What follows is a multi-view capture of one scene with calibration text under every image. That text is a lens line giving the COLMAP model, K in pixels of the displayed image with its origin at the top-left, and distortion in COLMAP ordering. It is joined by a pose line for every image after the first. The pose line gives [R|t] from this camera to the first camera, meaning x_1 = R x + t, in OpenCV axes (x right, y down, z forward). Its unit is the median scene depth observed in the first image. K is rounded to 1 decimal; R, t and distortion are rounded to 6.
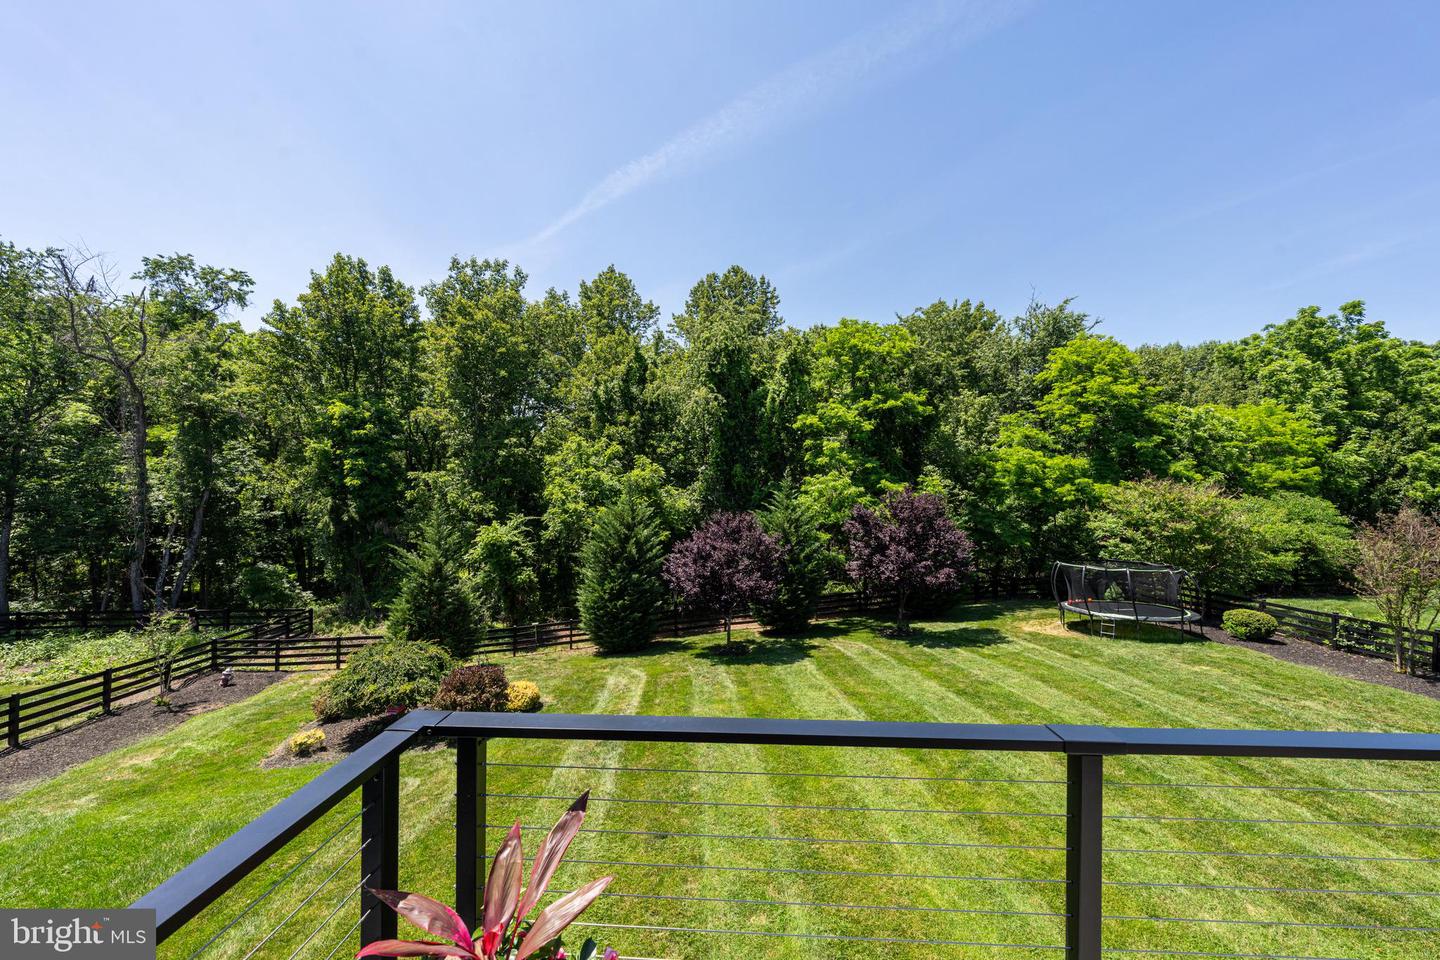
lens RADIAL K [[492.4, 0, 720.0], [0, 492.4, 480.0], [0, 0, 1]] dist [-0.002029, 0.000100]
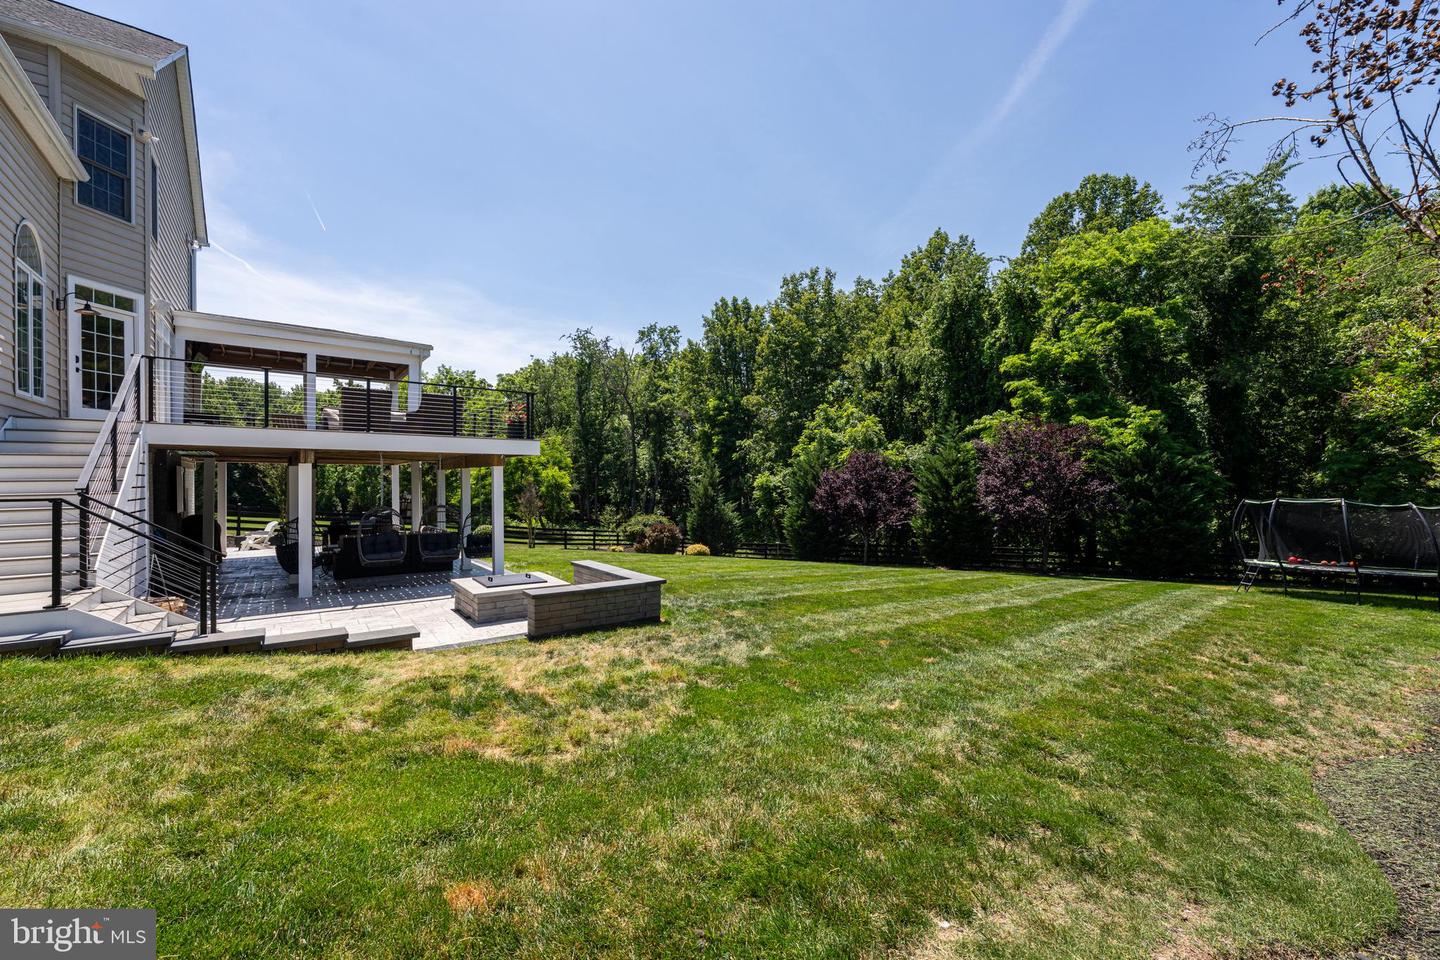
lens RADIAL K [[570.2, 0, 720.0], [0, 570.2, 480.0], [0, 0, 1]] dist [-0.010122, -0.000006]
pose [[0.643150, -0.005484, -0.765721, 0.583596], [0.014202, 0.999888, 0.004767, 0.083687], [0.765609, -0.013940, 0.643156, -0.113673]]
